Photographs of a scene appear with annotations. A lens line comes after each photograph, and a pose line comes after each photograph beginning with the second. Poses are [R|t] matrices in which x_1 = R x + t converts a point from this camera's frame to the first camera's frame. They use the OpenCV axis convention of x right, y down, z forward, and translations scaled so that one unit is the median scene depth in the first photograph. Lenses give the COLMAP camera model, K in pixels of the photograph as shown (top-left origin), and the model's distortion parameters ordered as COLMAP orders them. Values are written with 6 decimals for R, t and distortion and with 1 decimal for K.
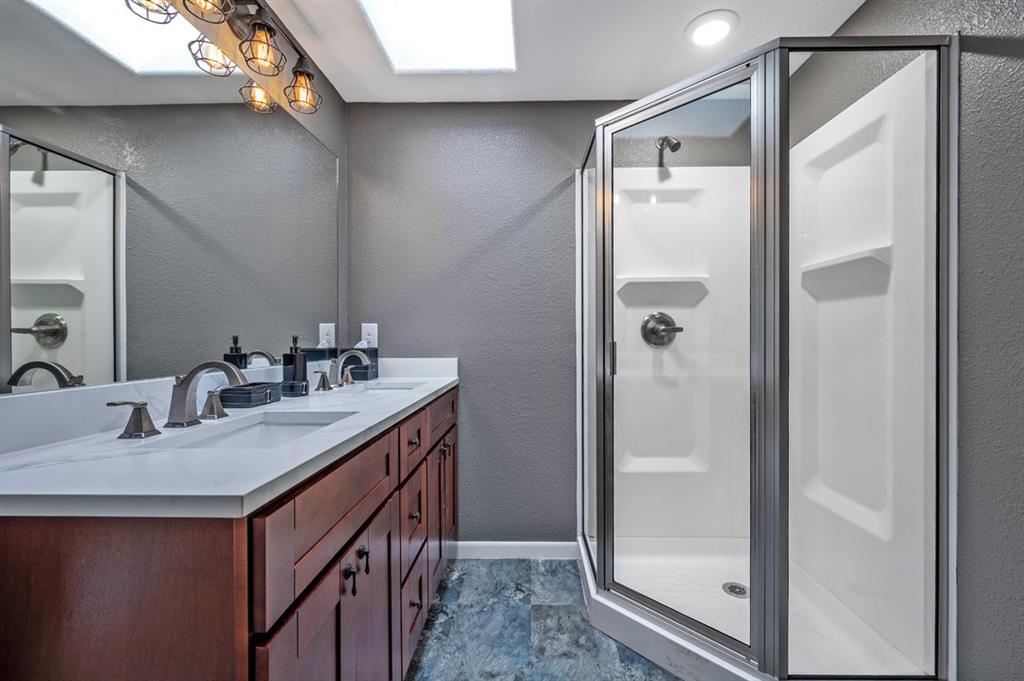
lens RADIAL K [[418.9, 0, 518.0], [0, 418.9, 339.5], [0, 0, 1]] dist [-0.003611, -0.000390]
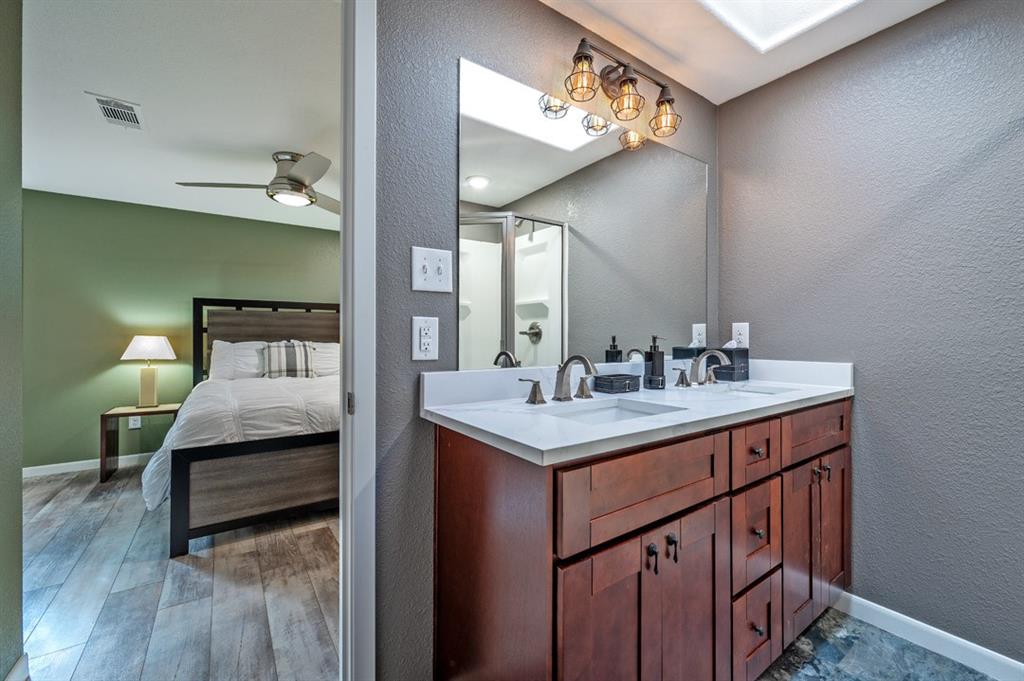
lens RADIAL K [[408.2, 0, 520.5], [0, 408.2, 336.3], [0, 0, 1]] dist [-0.003670, 0.000133]
pose [[0.599905, -0.001313, -0.800070, 0.120674], [-0.004682, 0.999976, -0.005151, -0.000248], [0.800057, 0.006836, 0.599885, 0.036912]]
